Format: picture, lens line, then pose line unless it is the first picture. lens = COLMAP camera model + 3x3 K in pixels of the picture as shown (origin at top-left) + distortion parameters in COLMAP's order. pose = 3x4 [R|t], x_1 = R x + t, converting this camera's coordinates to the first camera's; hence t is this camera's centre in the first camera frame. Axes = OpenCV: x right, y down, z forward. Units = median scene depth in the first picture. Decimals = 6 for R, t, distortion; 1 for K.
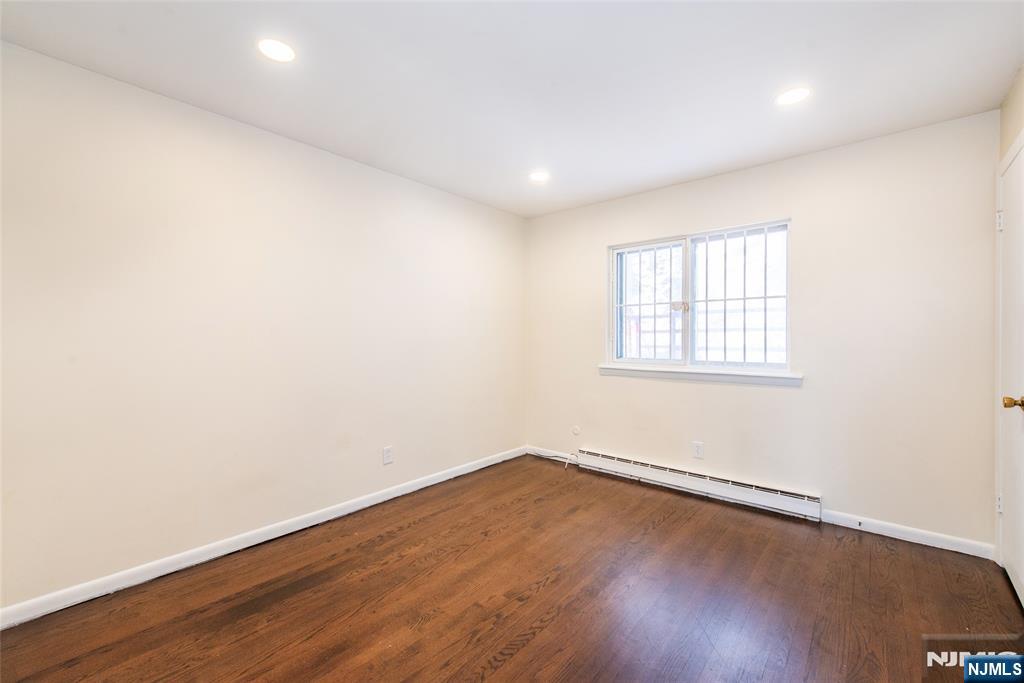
lens RADIAL K [[434.7, 0, 512.0], [0, 434.7, 341.5], [0, 0, 1]] dist [0.000762, -0.005541]
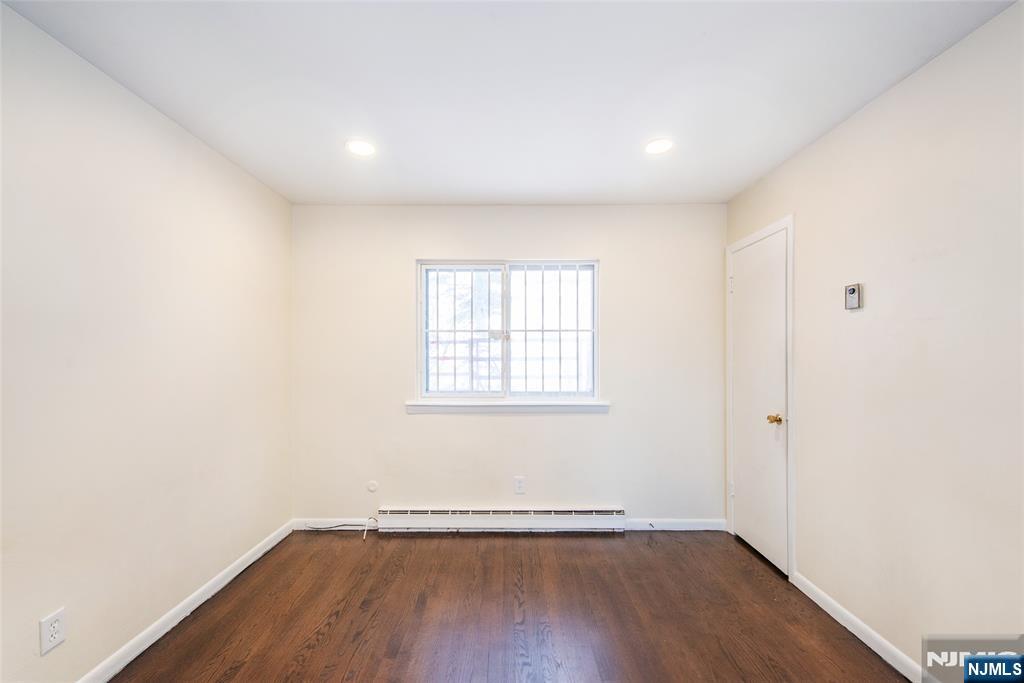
lens RADIAL K [[419.3, 0, 511.9], [0, 419.3, 354.5], [0, 0, 1]] dist [0.002574, -0.003974]
pose [[0.751594, 0.004993, 0.659607, -0.200329], [0.004760, 0.999904, -0.012993, -0.027745], [-0.659609, 0.012905, 0.751498, 0.312952]]
